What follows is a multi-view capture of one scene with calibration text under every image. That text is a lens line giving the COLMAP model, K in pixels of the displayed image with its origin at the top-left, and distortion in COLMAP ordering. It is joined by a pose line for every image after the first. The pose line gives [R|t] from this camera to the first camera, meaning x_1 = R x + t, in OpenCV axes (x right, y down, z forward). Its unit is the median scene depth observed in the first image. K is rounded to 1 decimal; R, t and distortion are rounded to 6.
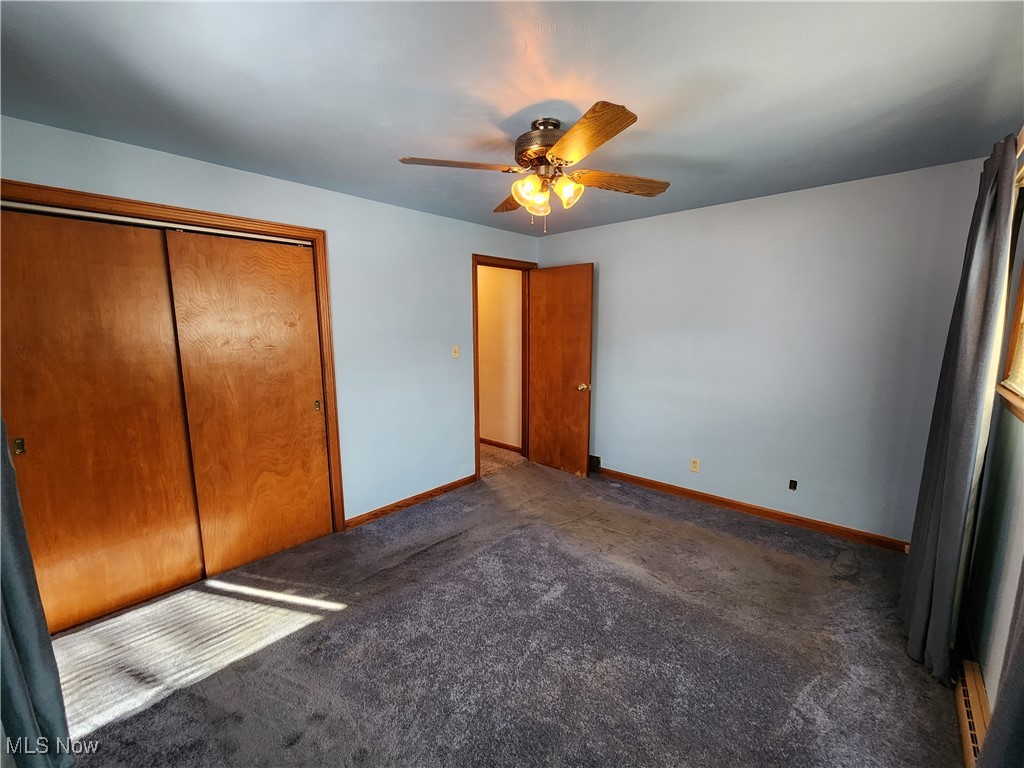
lens RADIAL K [[422.0, 0, 512.0], [0, 422.0, 384.0], [0, 0, 1]] dist [-0.002395, 0.000208]
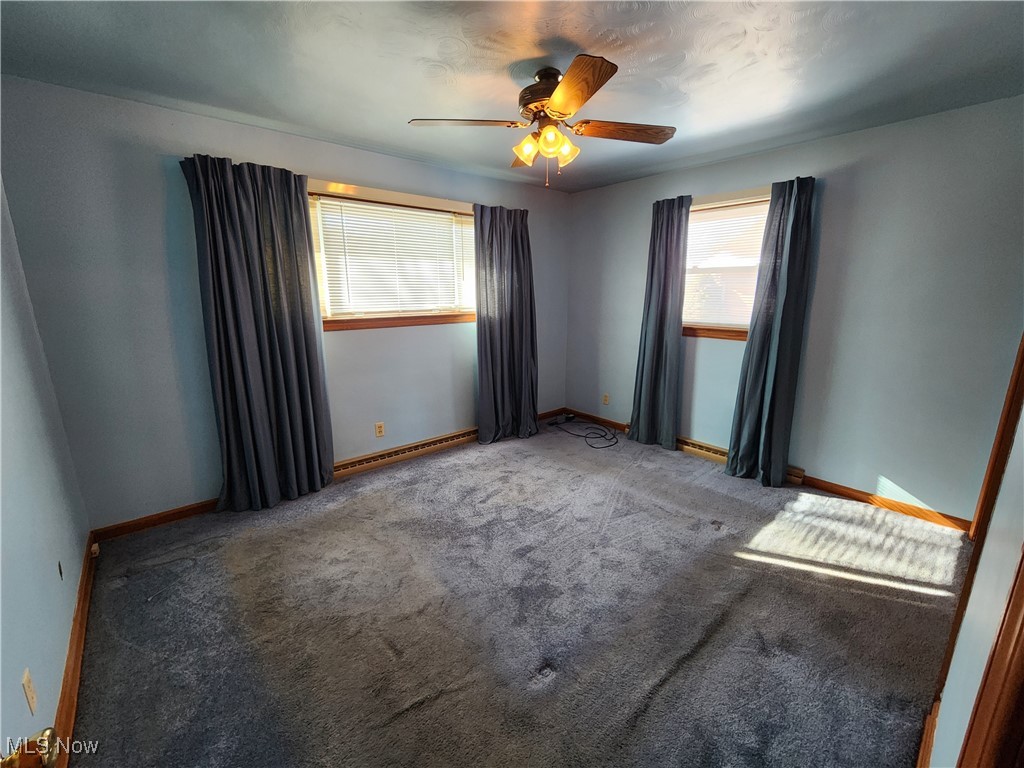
lens RADIAL K [[422.0, 0, 512.0], [0, 422.0, 384.0], [0, 0, 1]] dist [-0.002395, 0.000208]
pose [[-0.993369, -0.010256, 0.114508, 0.024634], [0.032083, 0.931712, 0.361777, -0.253124], [-0.110399, 0.363052, -0.925206, 2.011732]]
